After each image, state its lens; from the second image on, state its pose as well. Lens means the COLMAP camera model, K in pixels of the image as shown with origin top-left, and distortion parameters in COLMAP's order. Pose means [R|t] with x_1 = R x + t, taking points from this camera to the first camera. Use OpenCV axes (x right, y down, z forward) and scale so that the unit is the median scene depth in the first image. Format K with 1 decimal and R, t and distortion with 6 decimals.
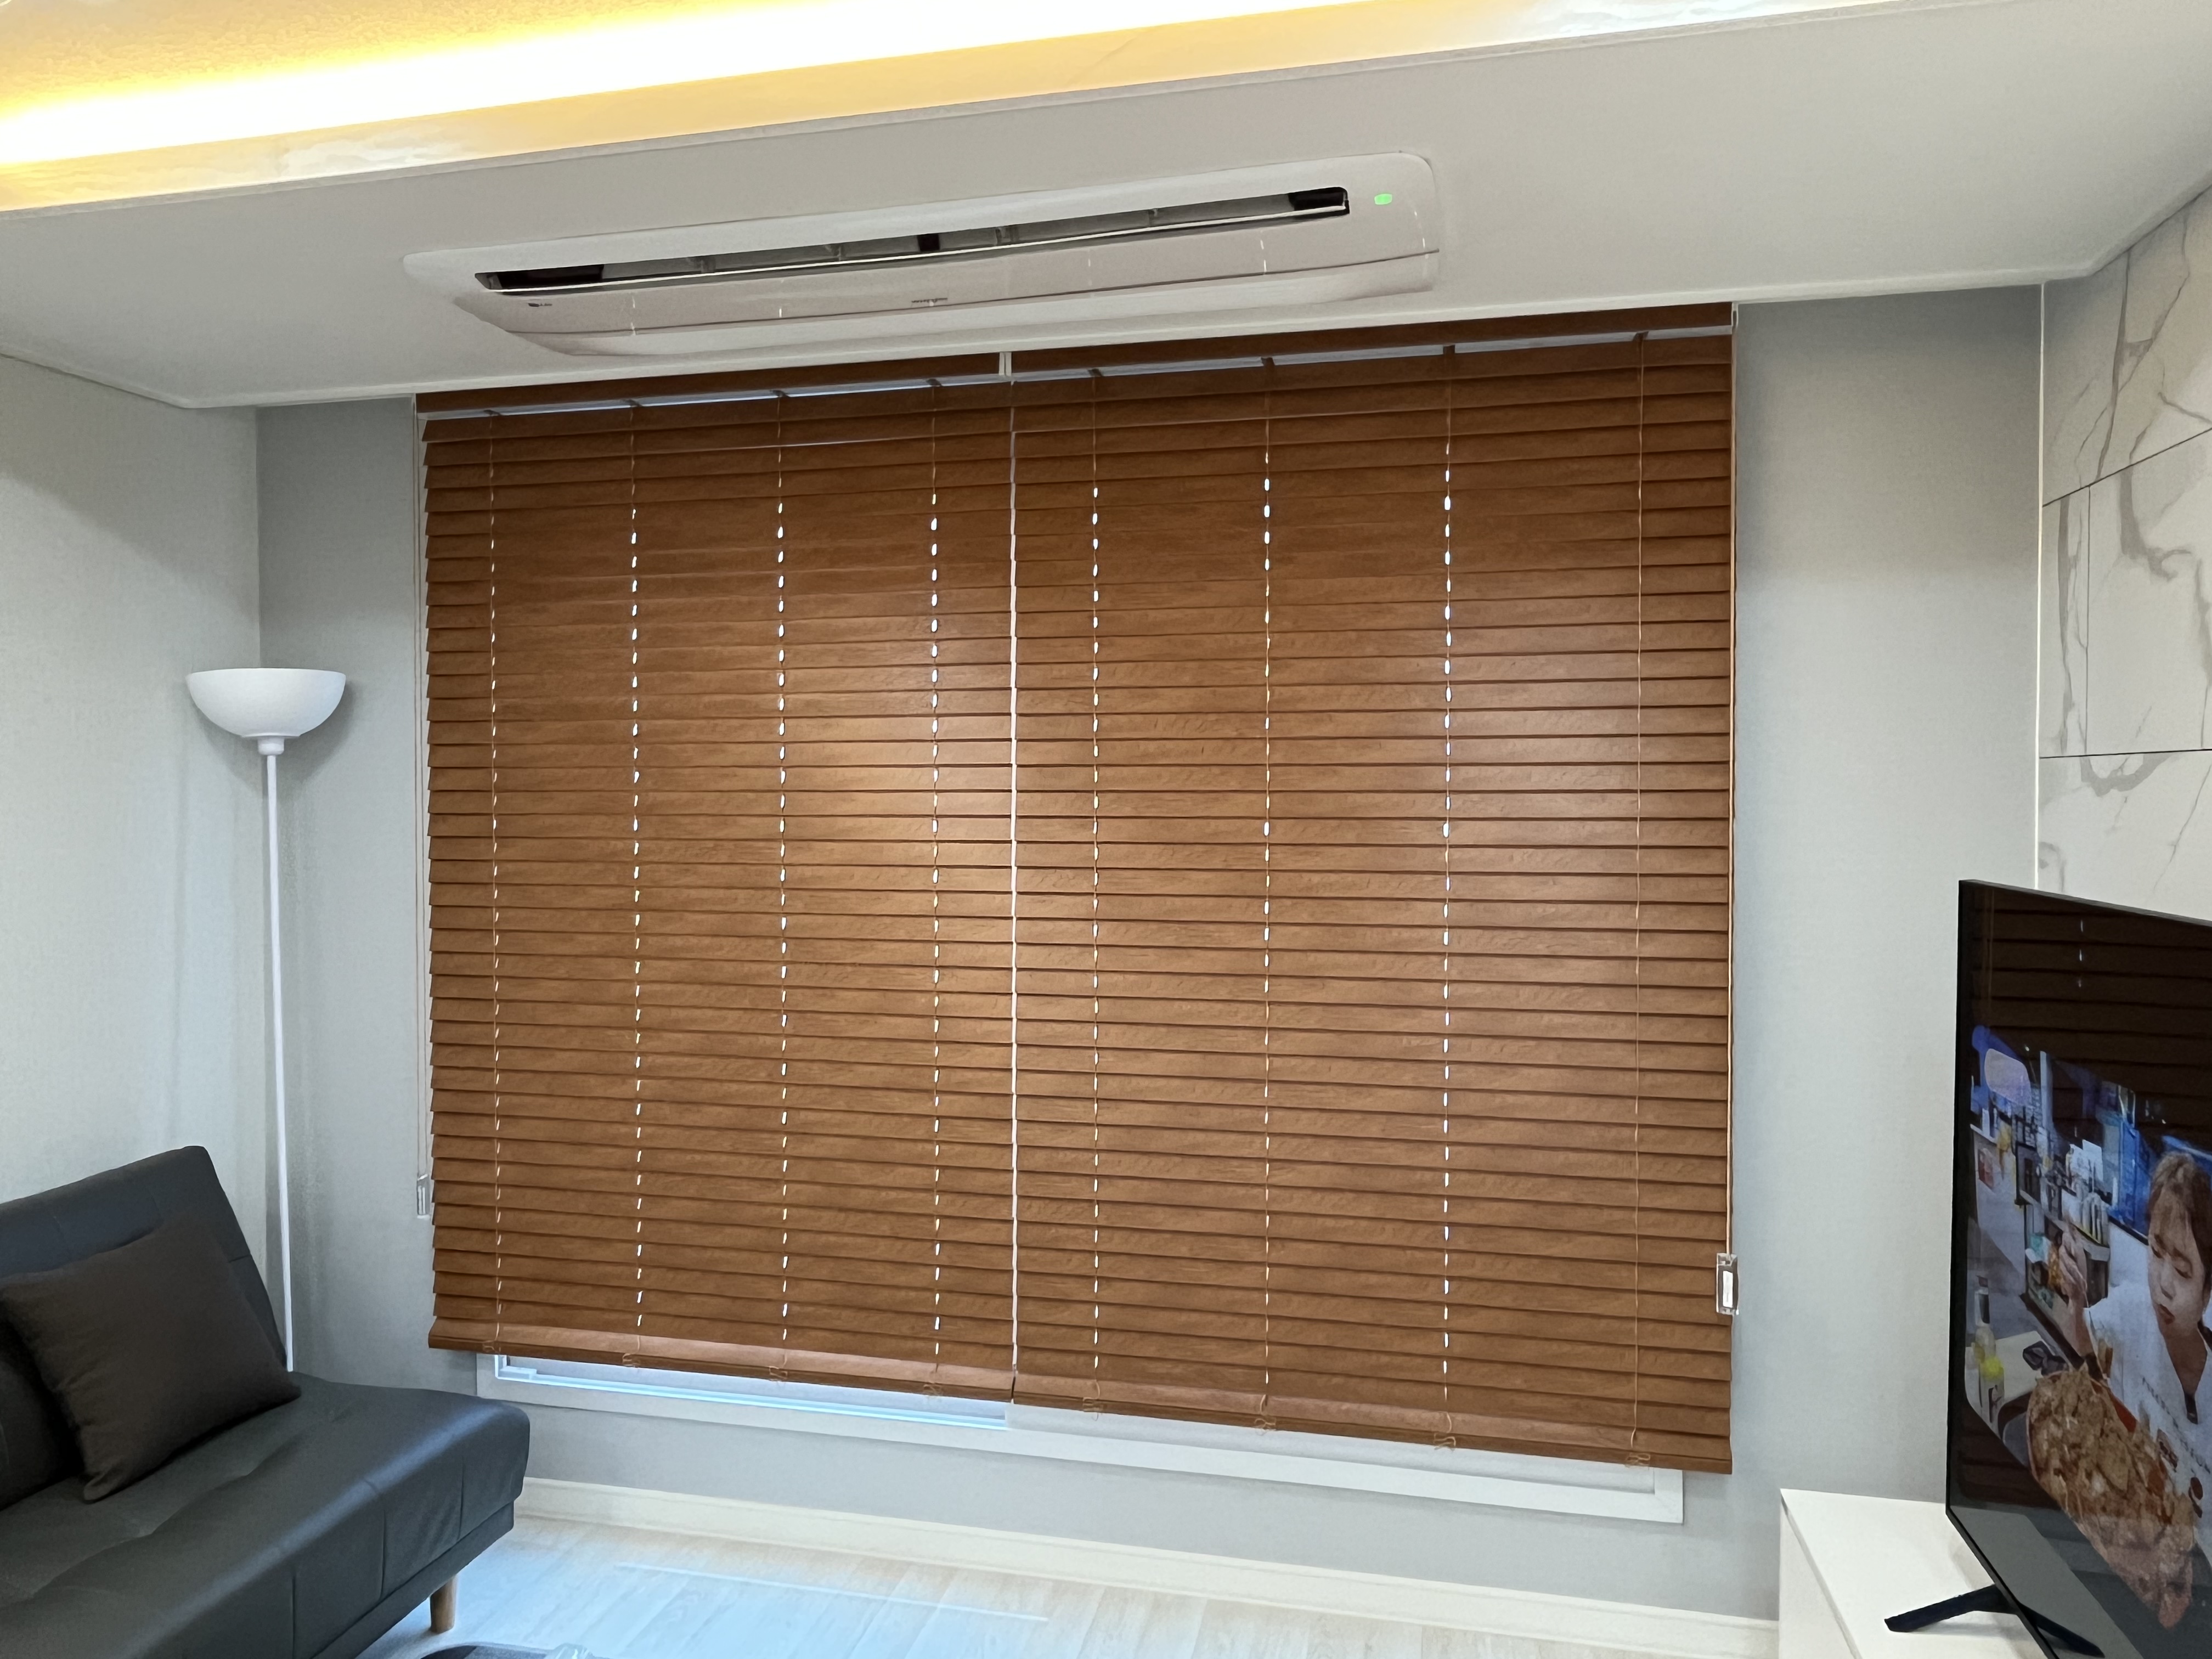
lens RADIAL K [[1410.9, 0, 1104.1], [0, 1410.9, 827.7], [0, 0, 1]] dist [0.011849, -0.001749]
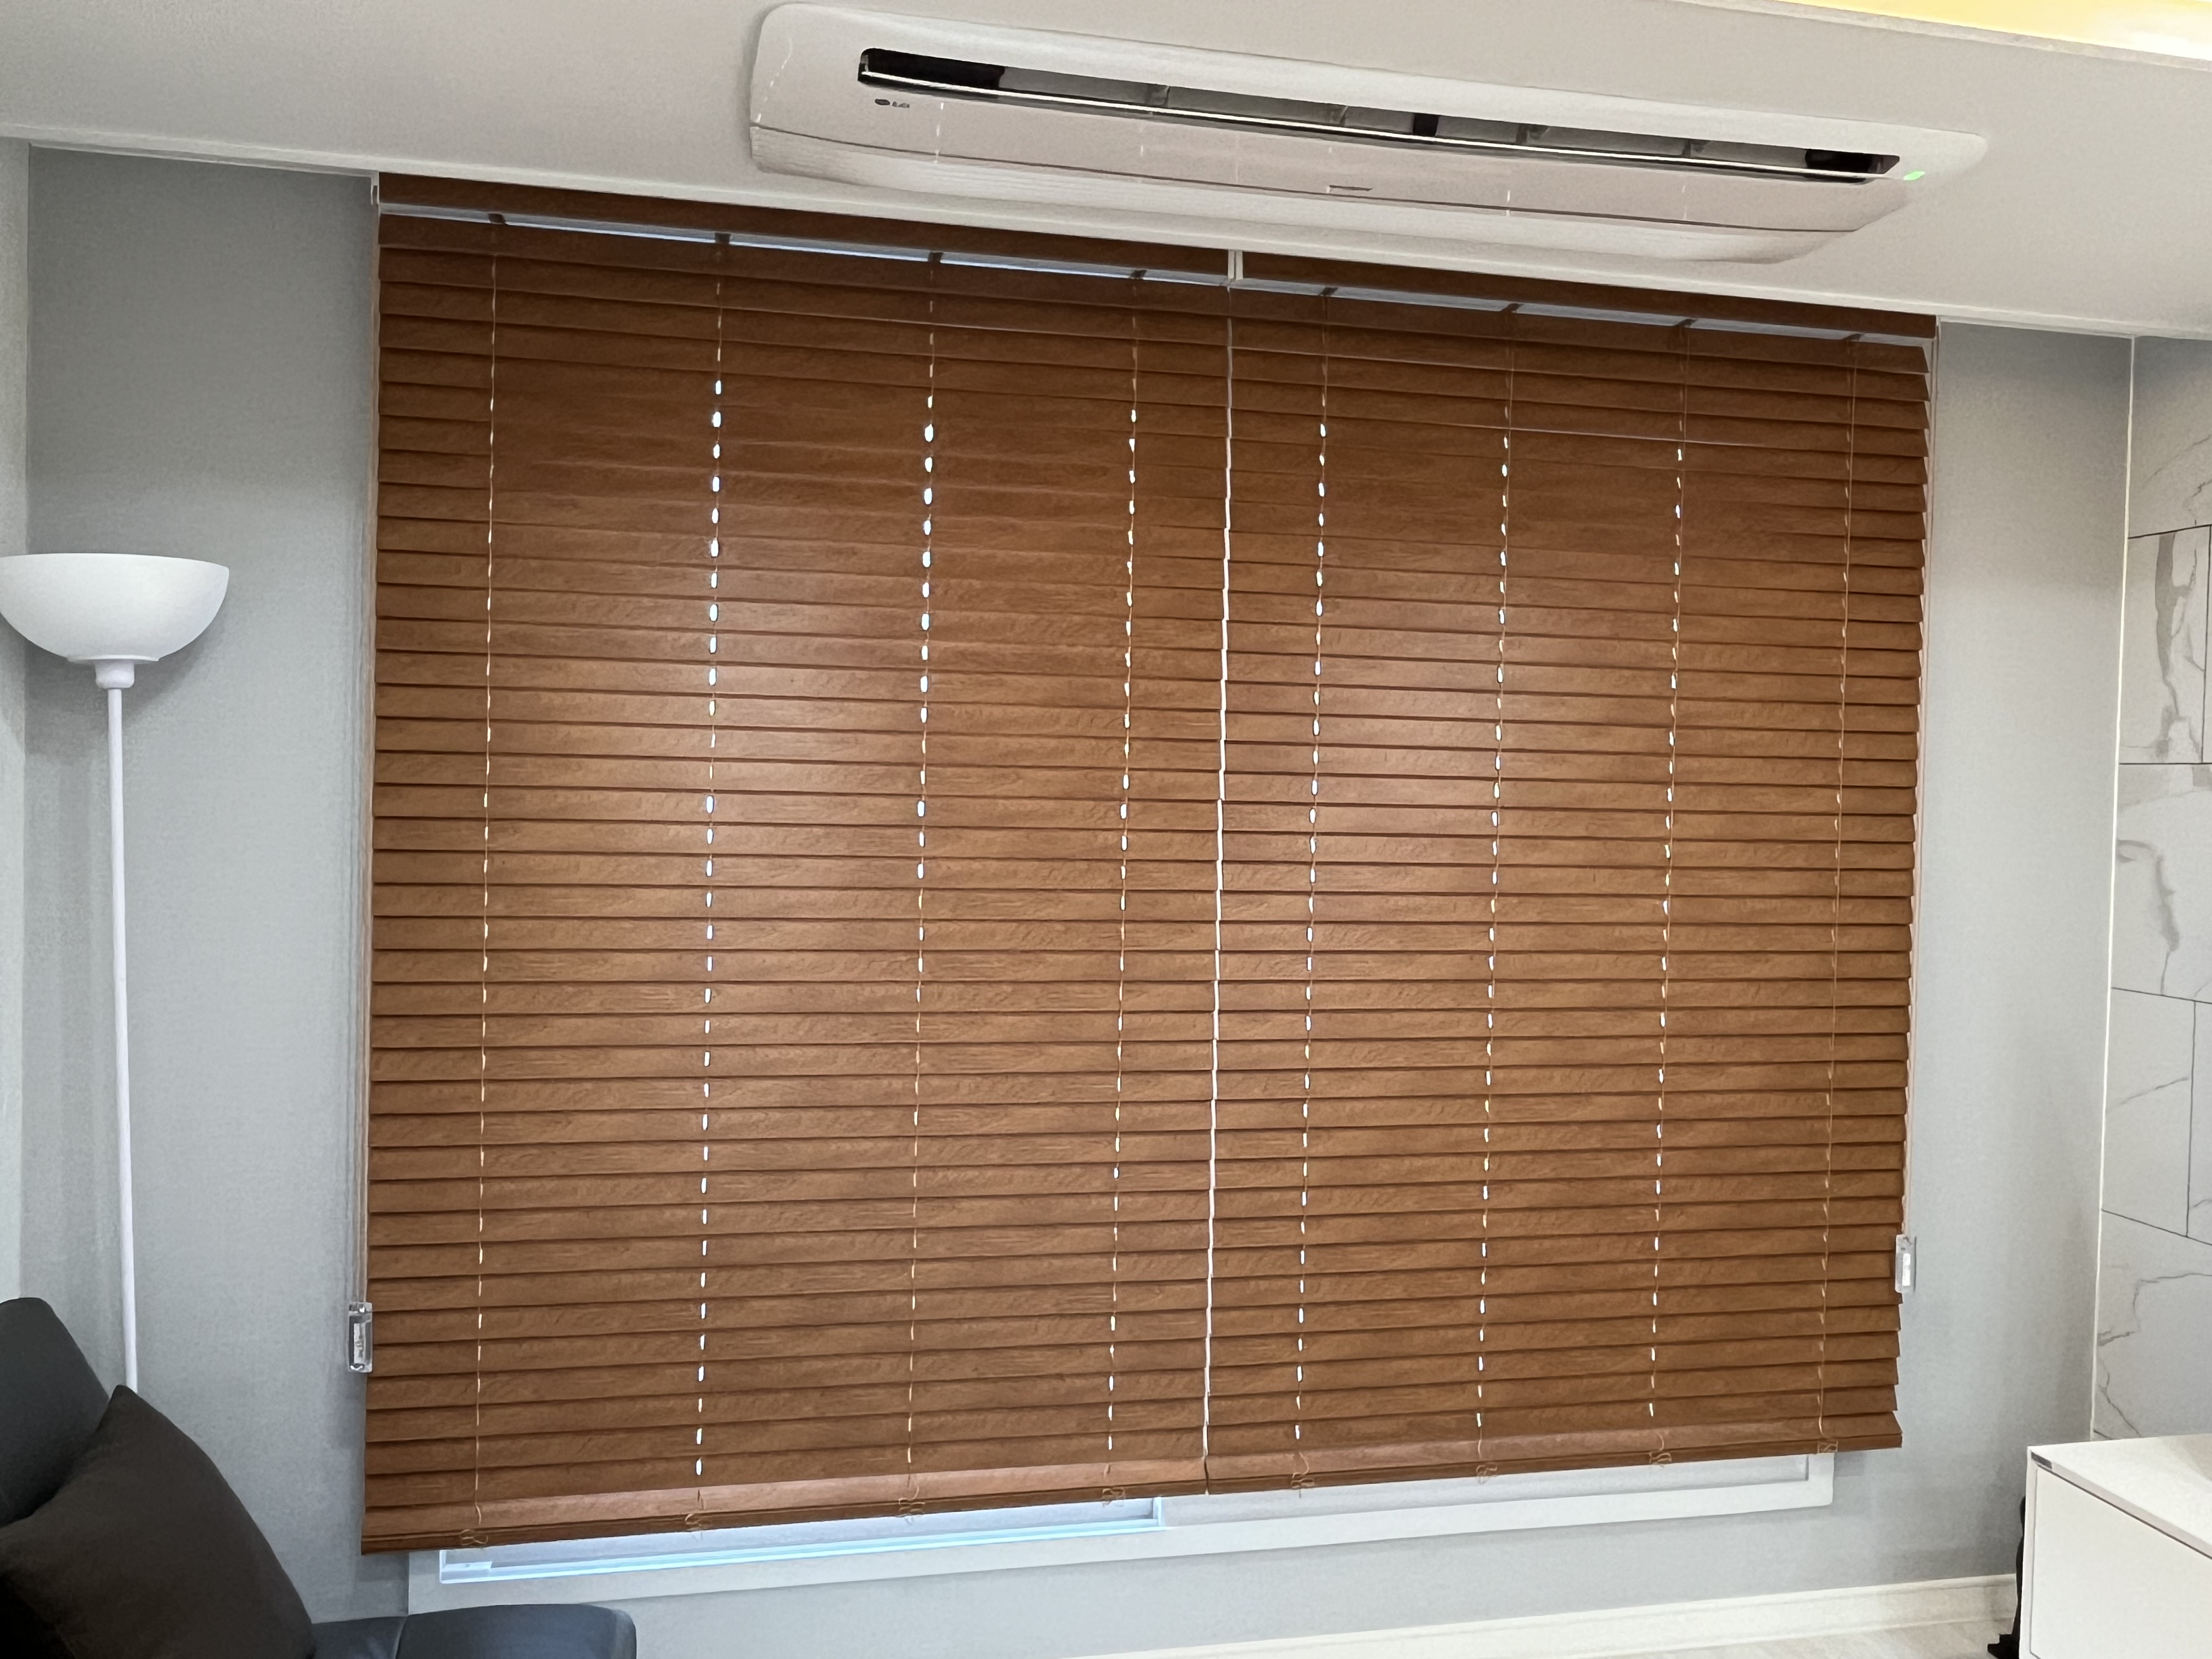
lens RADIAL K [[1619.5, 0, 1064.3], [0, 1619.5, 815.0], [0, 0, 1]] dist [0.011989, -0.000294]
pose [[0.911400, 0.010309, 0.411393, -0.553456], [-0.013471, 0.999898, 0.004787, -0.003337], [-0.411302, -0.009905, 0.911445, 0.155021]]
